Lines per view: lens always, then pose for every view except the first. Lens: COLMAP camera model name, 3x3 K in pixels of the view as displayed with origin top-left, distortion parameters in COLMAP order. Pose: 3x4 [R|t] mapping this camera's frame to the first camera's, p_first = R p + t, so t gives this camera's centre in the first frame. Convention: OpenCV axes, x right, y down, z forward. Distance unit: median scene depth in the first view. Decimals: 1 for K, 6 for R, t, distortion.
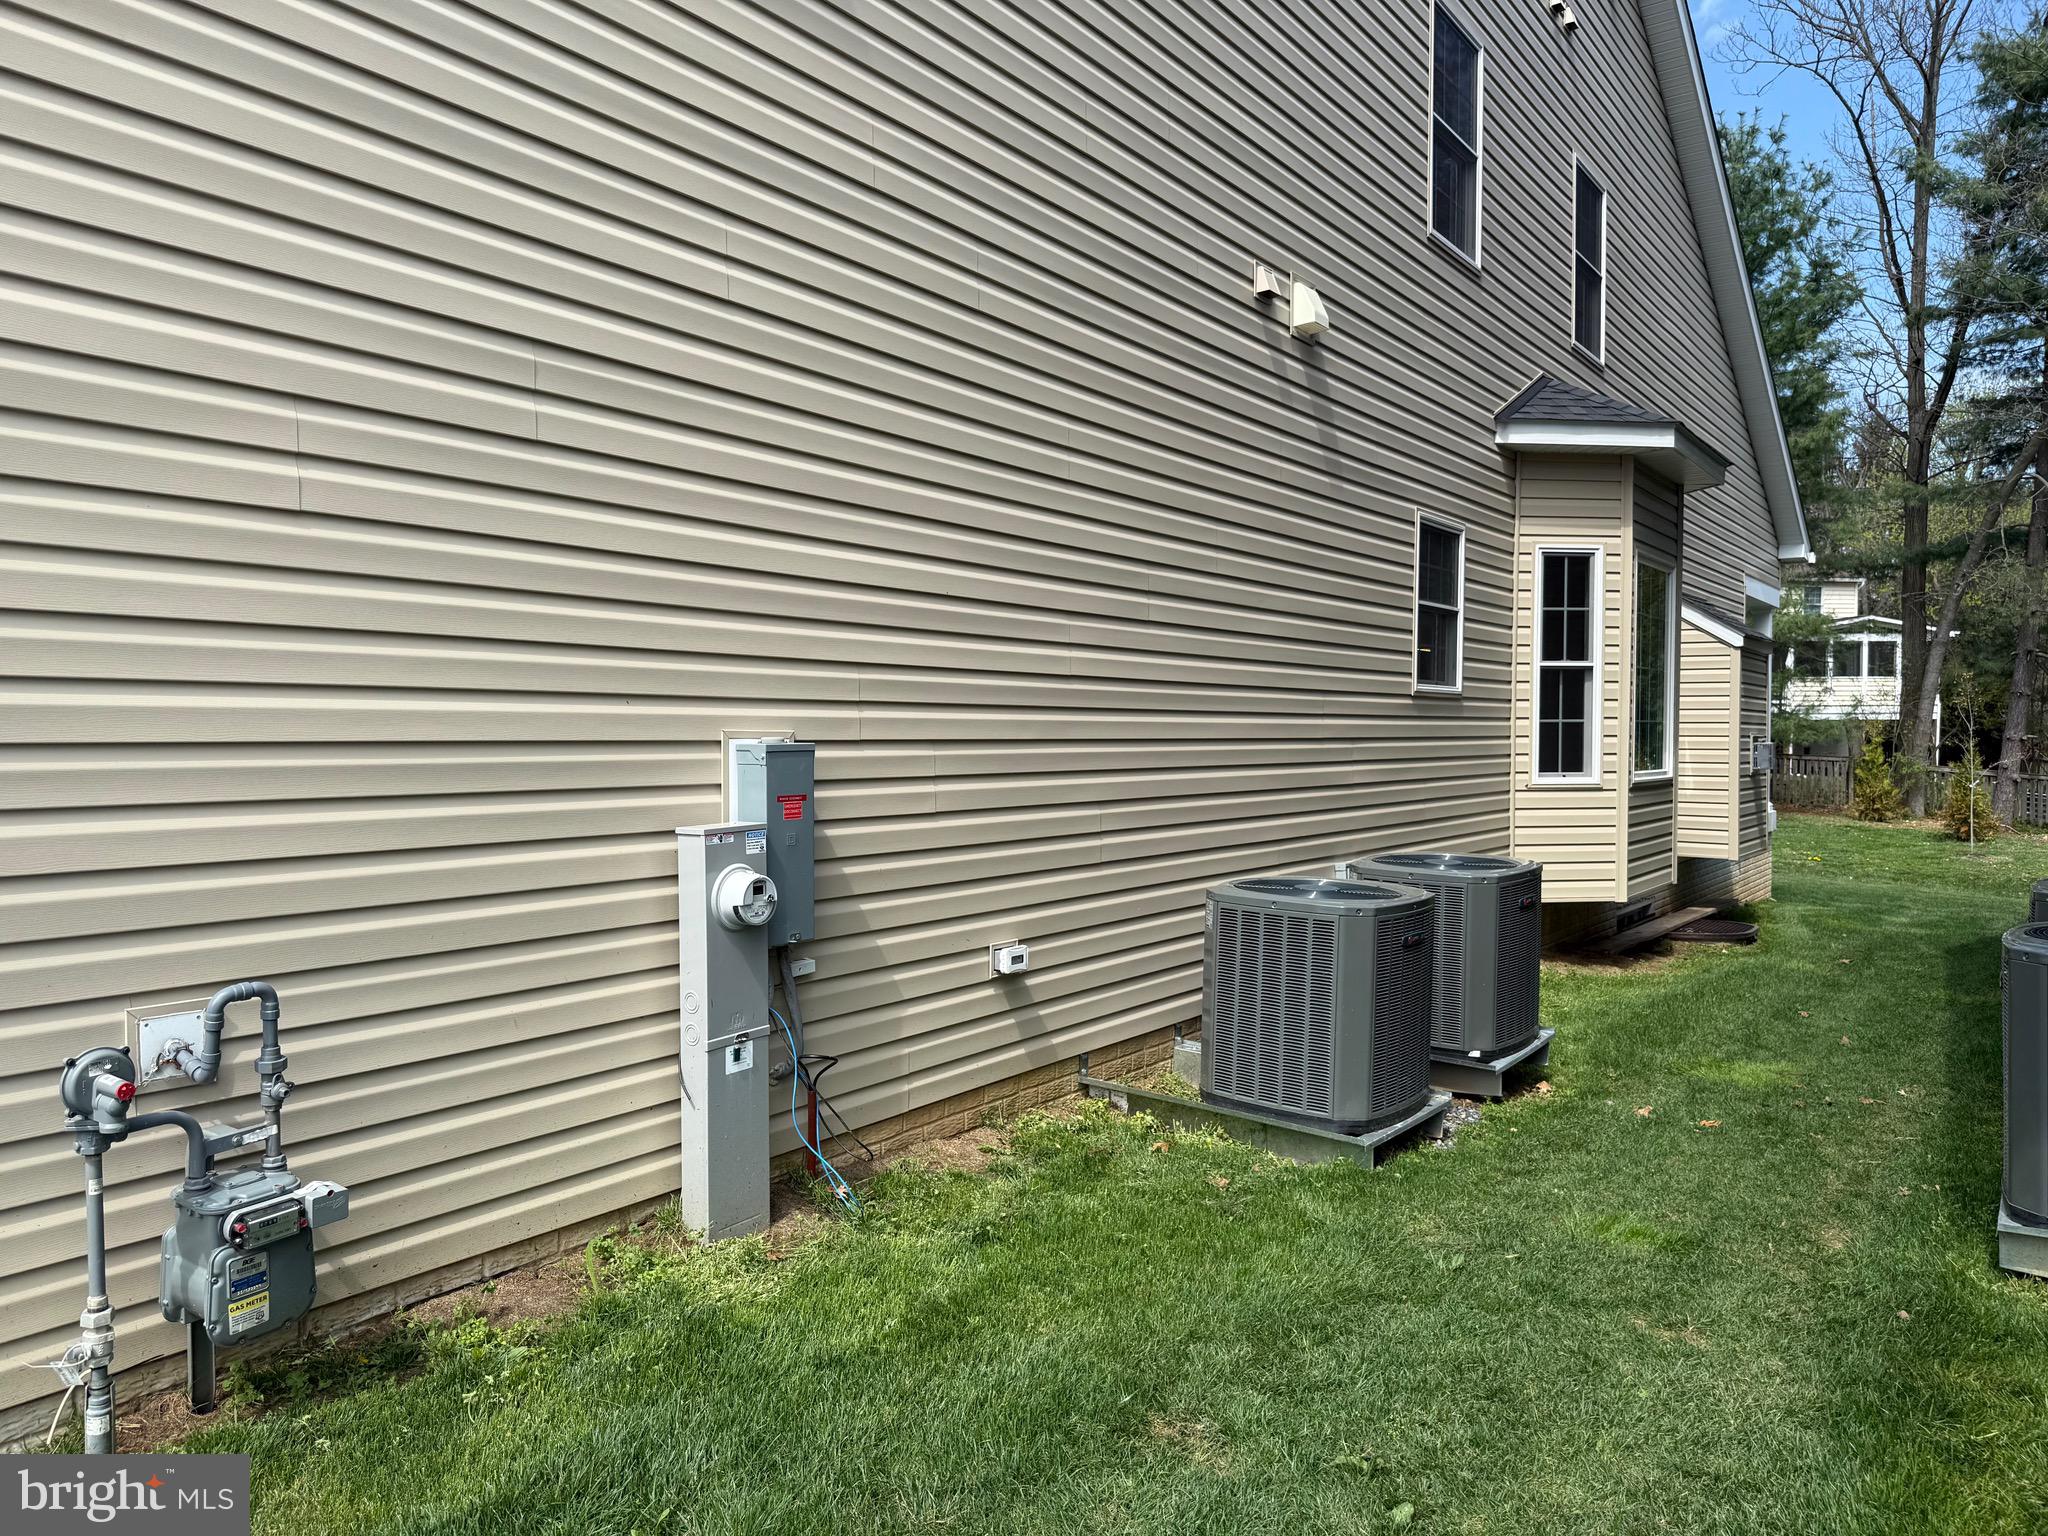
lens RADIAL K [[1454.6, 0, 1028.3], [0, 1454.6, 770.6], [0, 0, 1]] dist [0.056297, -0.056309]
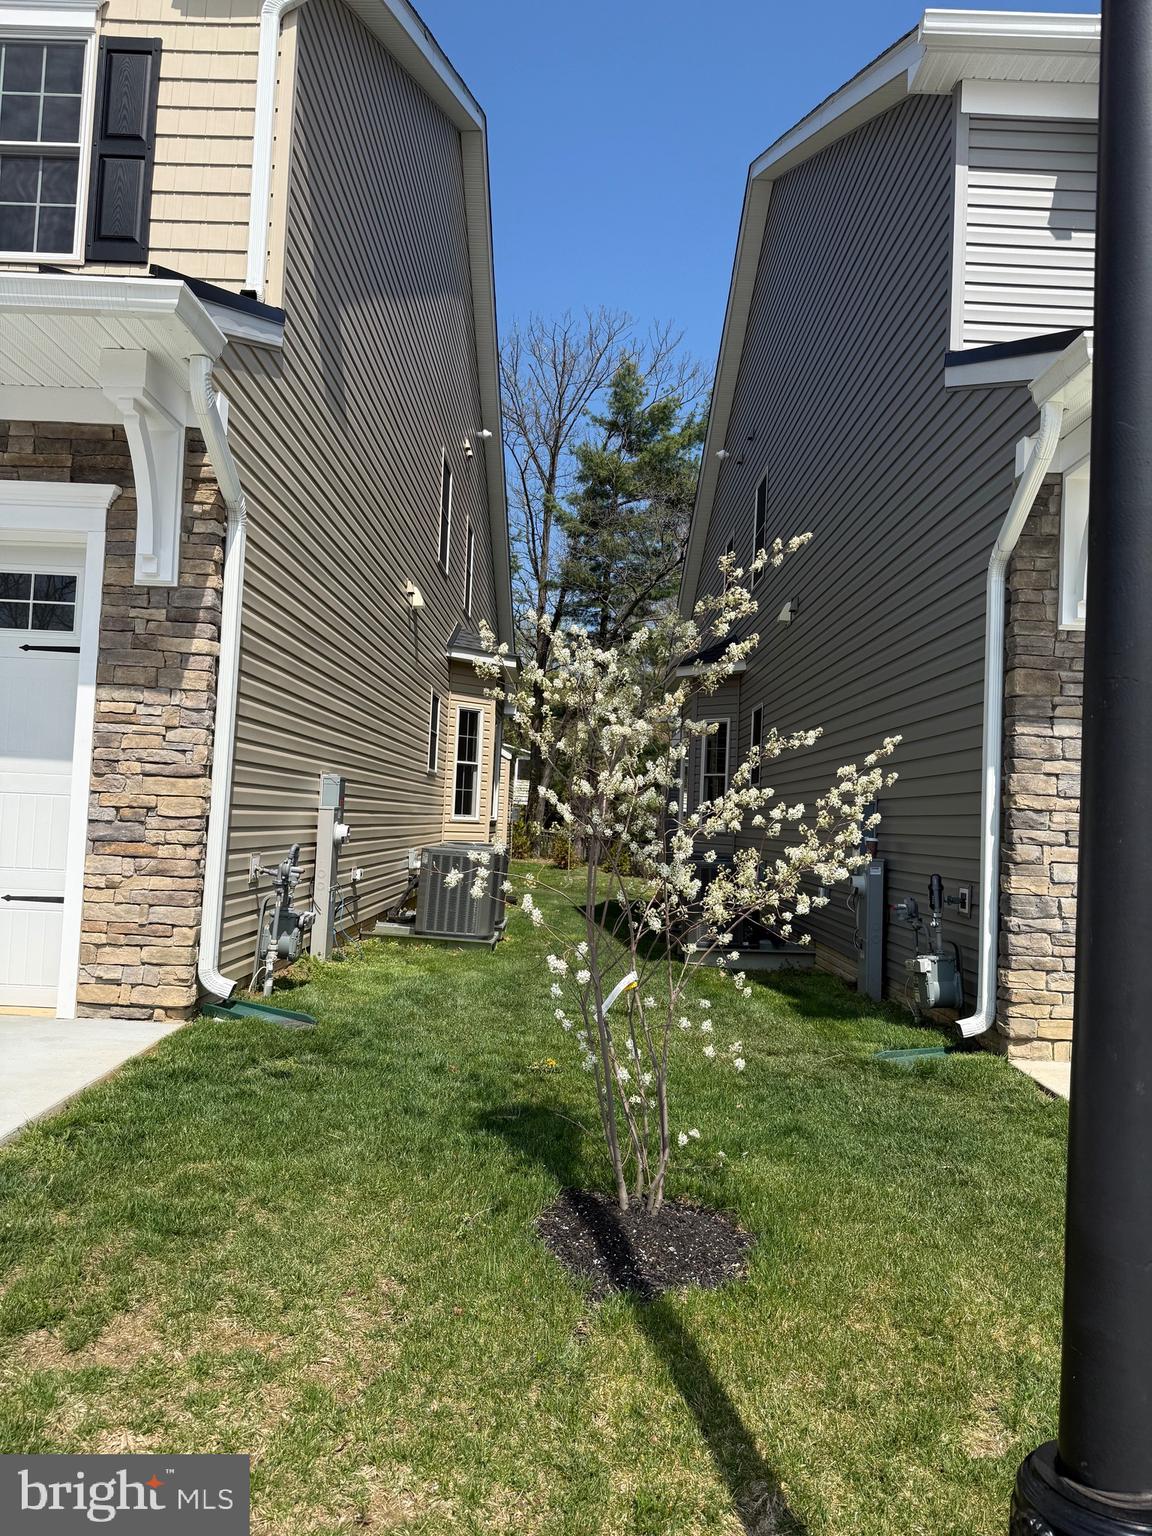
lens RADIAL K [[1092.6, 0, 570.8], [0, 1092.6, 771.7], [0, 0, 1]] dist [0.089600, 0.001807]
pose [[0.815288, 0.066492, 0.575226, -0.162930], [-0.034885, 0.997221, -0.065827, 0.014807], [-0.578004, 0.033601, 0.815342, -0.142772]]
